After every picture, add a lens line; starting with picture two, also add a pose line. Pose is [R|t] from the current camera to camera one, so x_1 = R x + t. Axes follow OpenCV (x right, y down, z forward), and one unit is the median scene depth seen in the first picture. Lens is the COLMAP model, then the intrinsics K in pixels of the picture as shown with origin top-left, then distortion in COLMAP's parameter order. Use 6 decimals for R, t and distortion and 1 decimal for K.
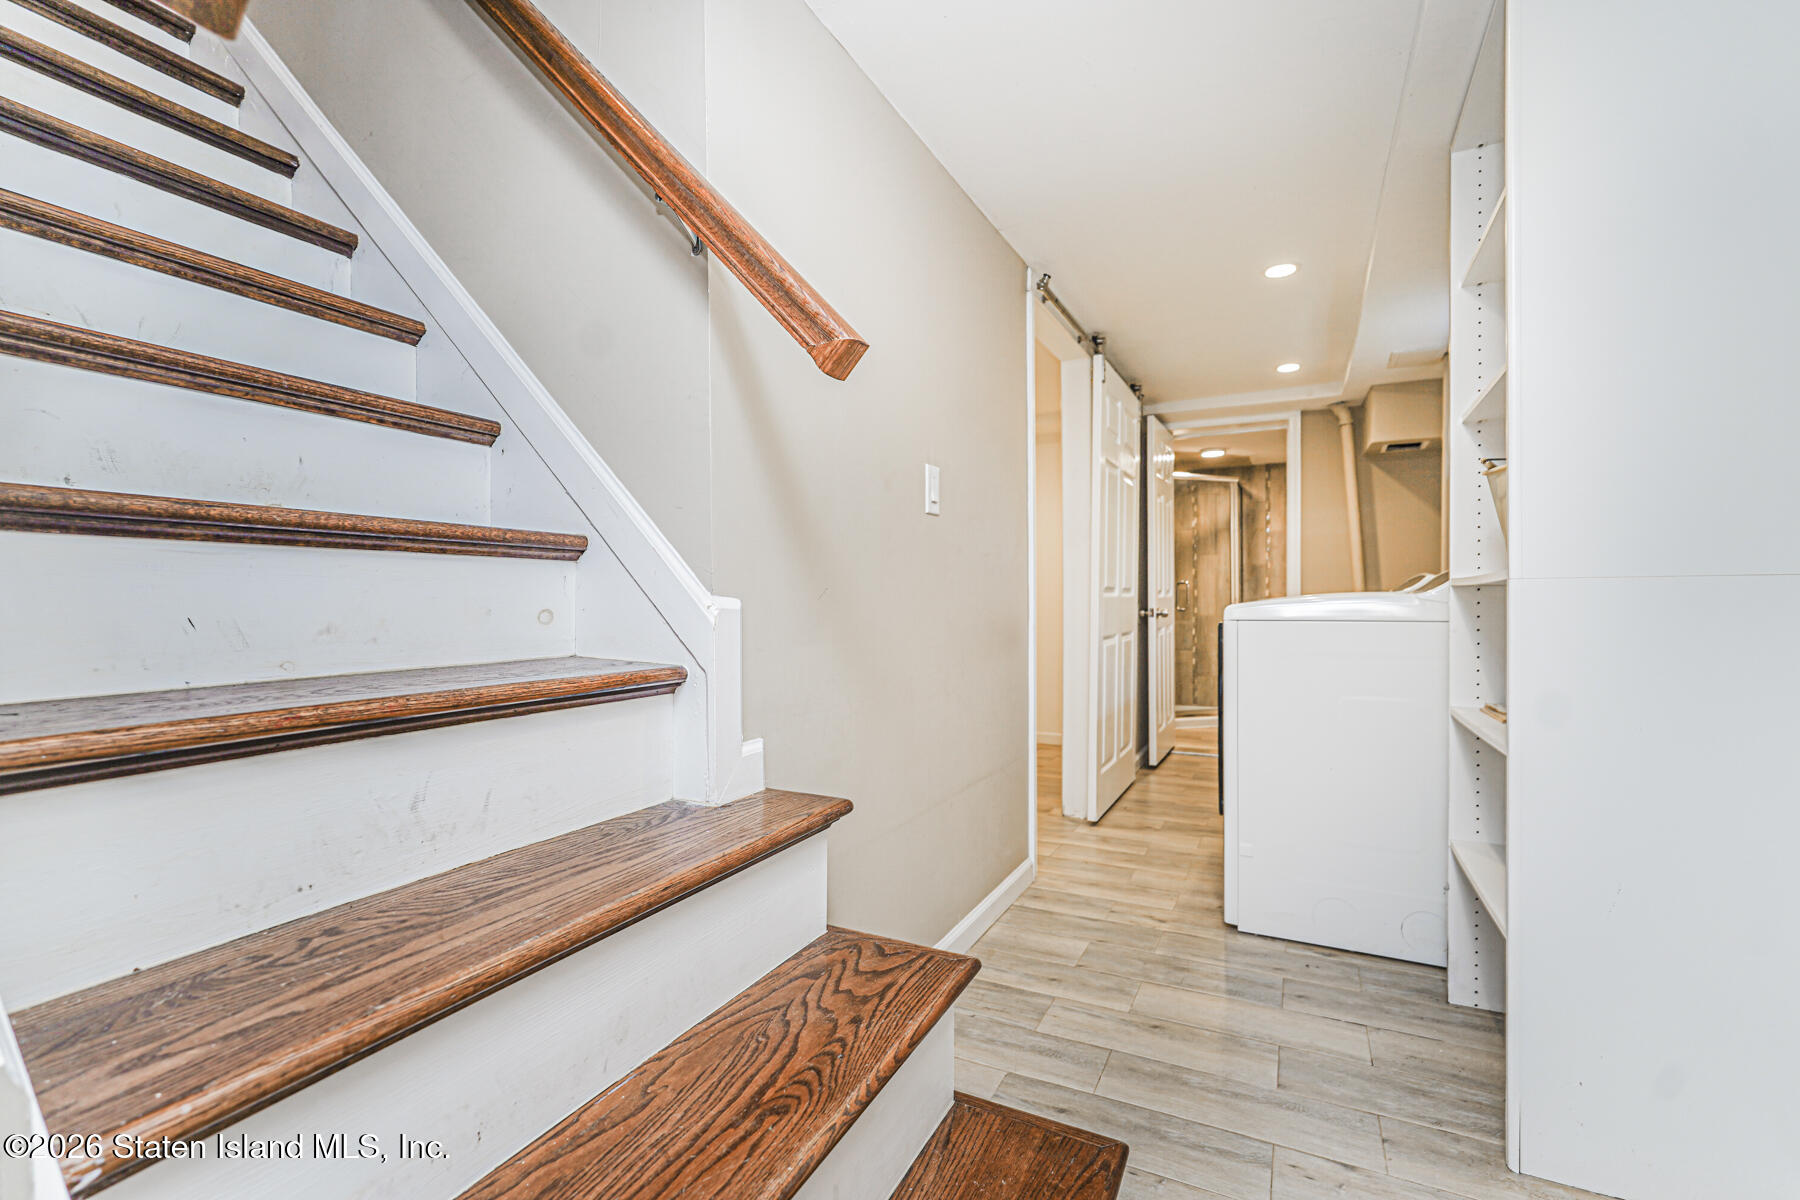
lens RADIAL K [[806.2, 0, 899.9], [0, 806.2, 602.4], [0, 0, 1]] dist [-0.010350, 0.001824]
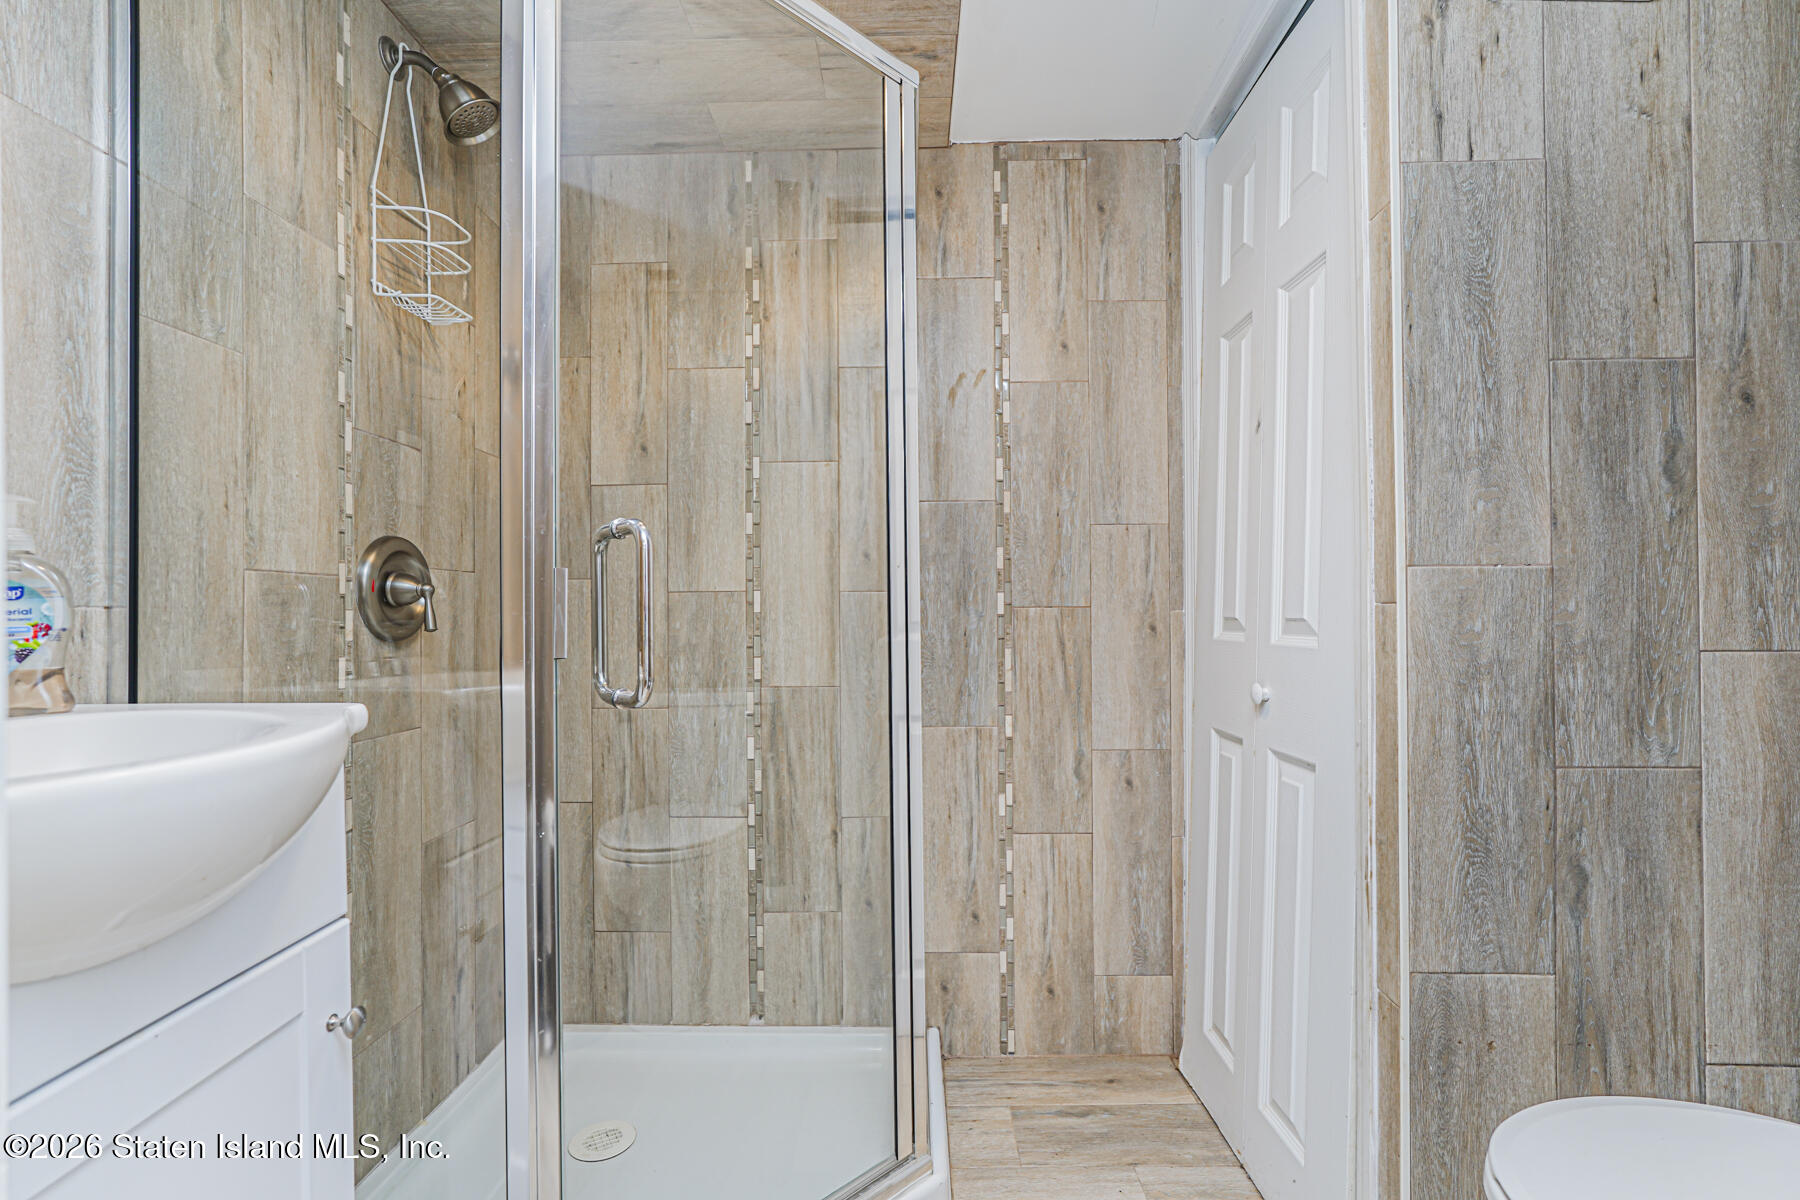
lens RADIAL K [[806.2, 0, 898.4], [0, 806.2, 604.8], [0, 0, 1]] dist [-0.010350, 0.001824]
pose [[0.901214, -0.000395, 0.433375, 0.293449], [0.003899, 0.999966, -0.007198, -0.008768], [-0.433357, 0.008177, 0.901185, 0.737380]]
